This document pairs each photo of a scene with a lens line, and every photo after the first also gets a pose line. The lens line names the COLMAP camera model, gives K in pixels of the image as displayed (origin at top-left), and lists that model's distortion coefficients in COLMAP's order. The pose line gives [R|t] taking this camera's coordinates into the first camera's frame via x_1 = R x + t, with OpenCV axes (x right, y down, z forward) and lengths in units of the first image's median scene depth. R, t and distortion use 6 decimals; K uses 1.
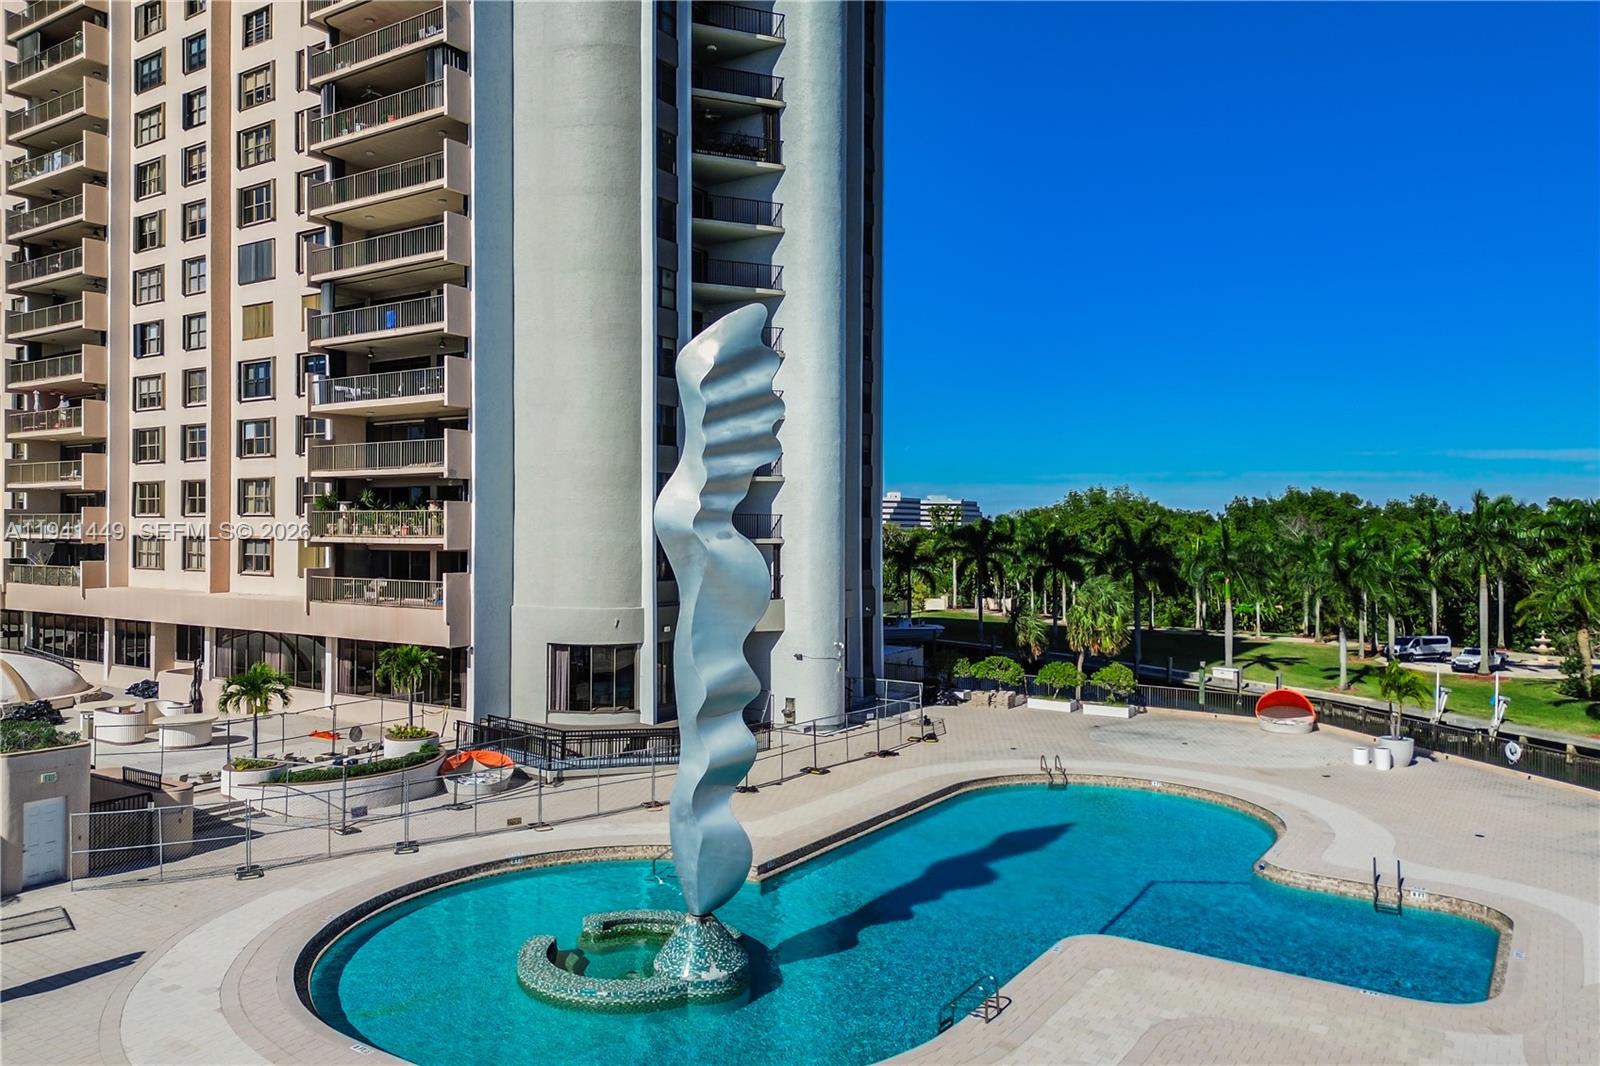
lens RADIAL K [[1130.2, 0, 801.9], [0, 1130.2, 520.6], [0, 0, 1]] dist [0.081877, -0.065541]
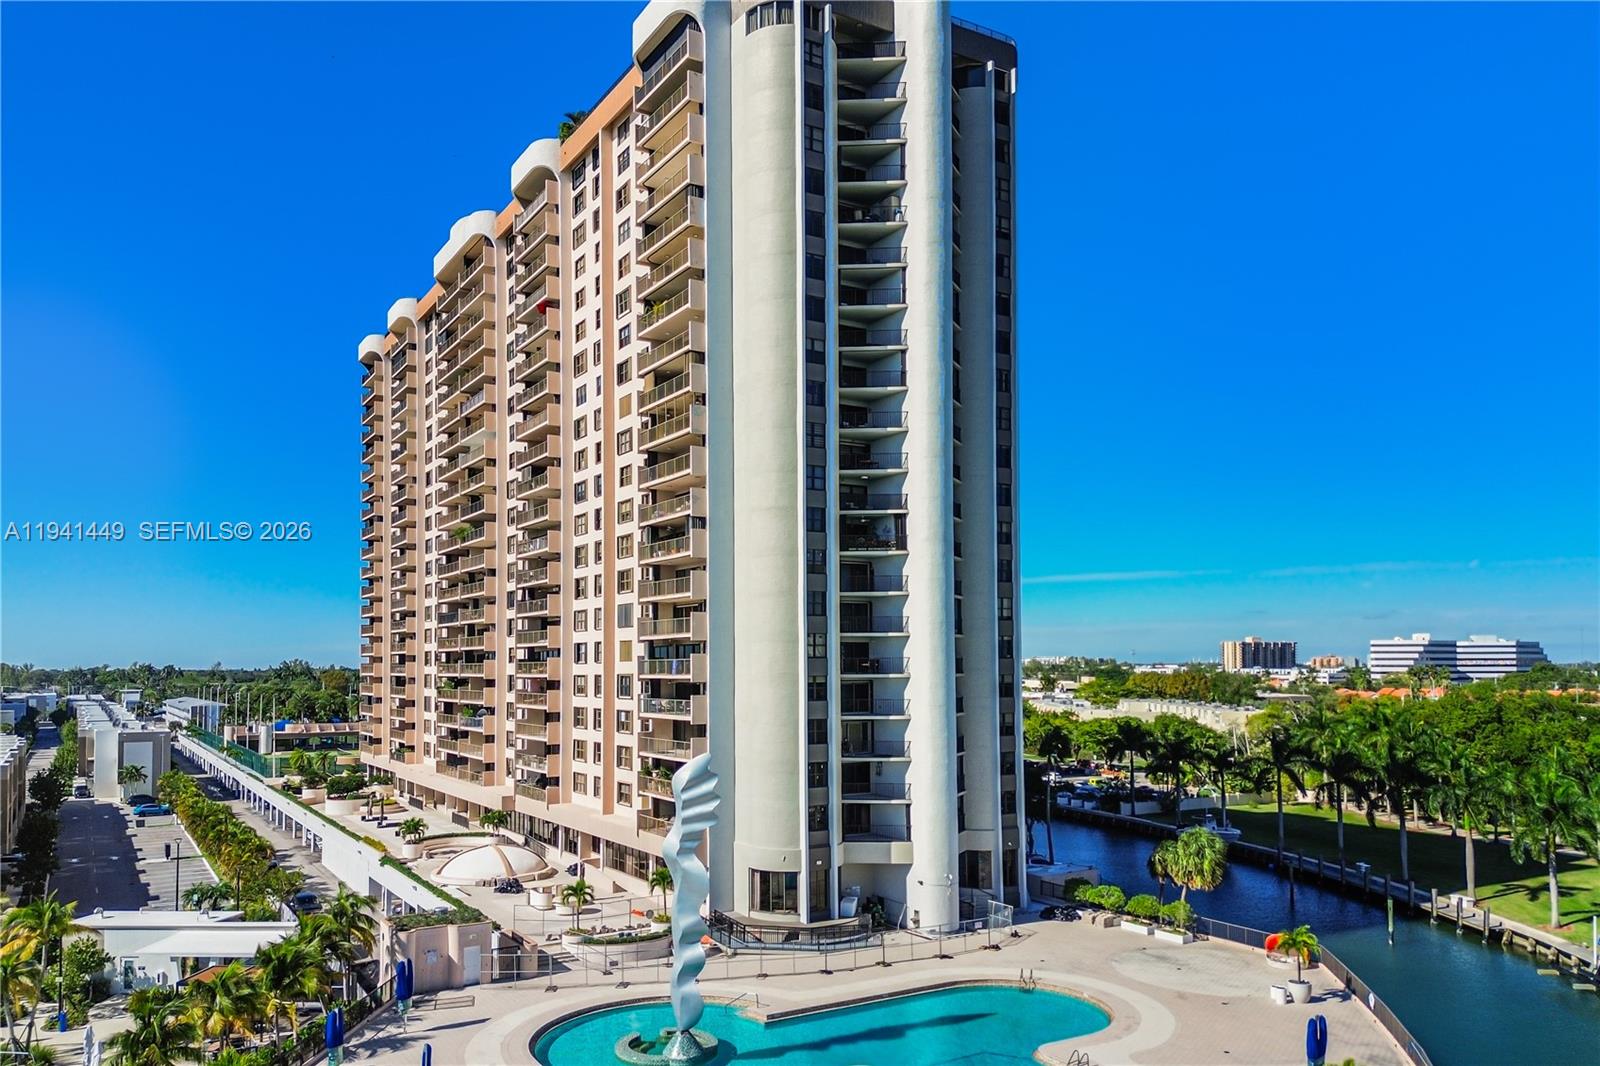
lens RADIAL K [[1167.5, 0, 802.1], [0, 1167.5, 626.8], [0, 0, 1]] dist [0.054886, -0.001719]
pose [[0.907340, -0.022268, -0.419807, 0.553237], [0.011870, 0.999555, -0.027365, -0.189545], [0.420229, 0.019847, 0.907201, -0.500559]]
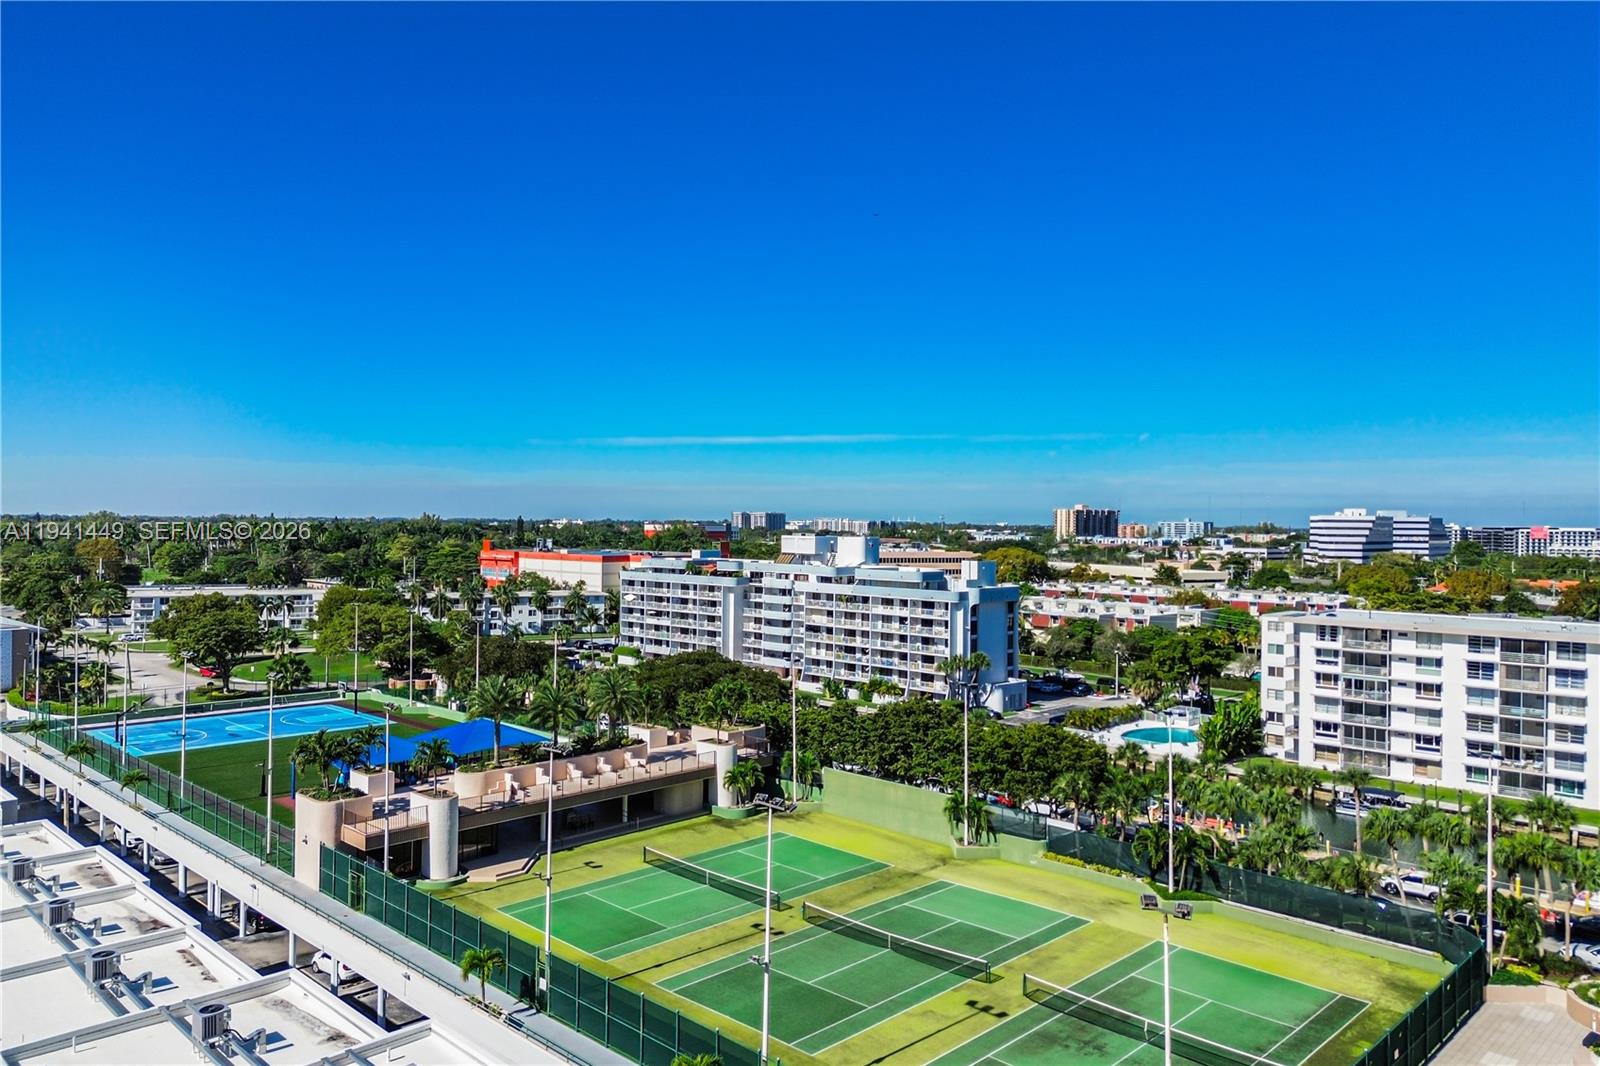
lens RADIAL K [[1132.3, 0, 786.6], [0, 1132.3, 534.3], [0, 0, 1]] dist [0.113447, -0.130993]
pose [[0.980881, 0.008787, -0.194408, -2.766586], [-0.005168, 0.999804, 0.019115, -0.340547], [0.194538, -0.017745, 0.980734, 1.555056]]
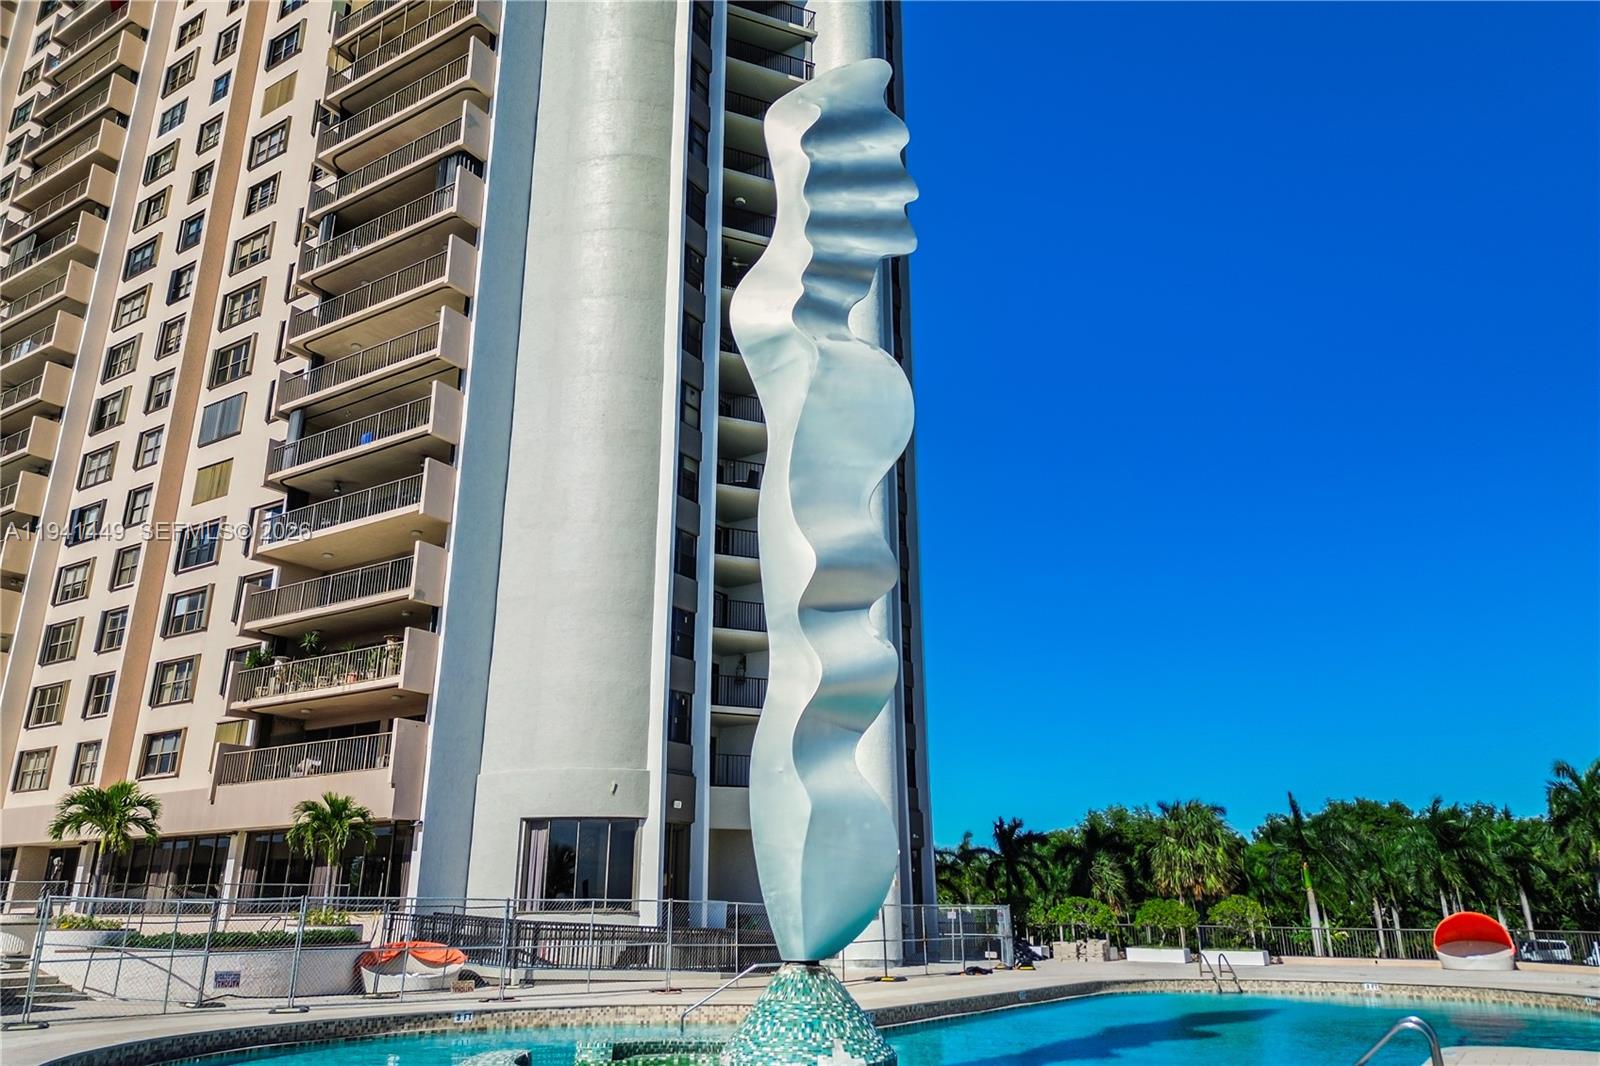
lens RADIAL K [[1124.5, 0, 800.0], [0, 1124.5, 533.0], [0, 0, 1]] dist [0.084388, -0.077583]
pose [[0.999810, 0.002911, 0.019276, -0.051916], [0.003249, 0.950077, -0.312000, 0.161261], [-0.019222, 0.312003, 0.949887, 0.211506]]
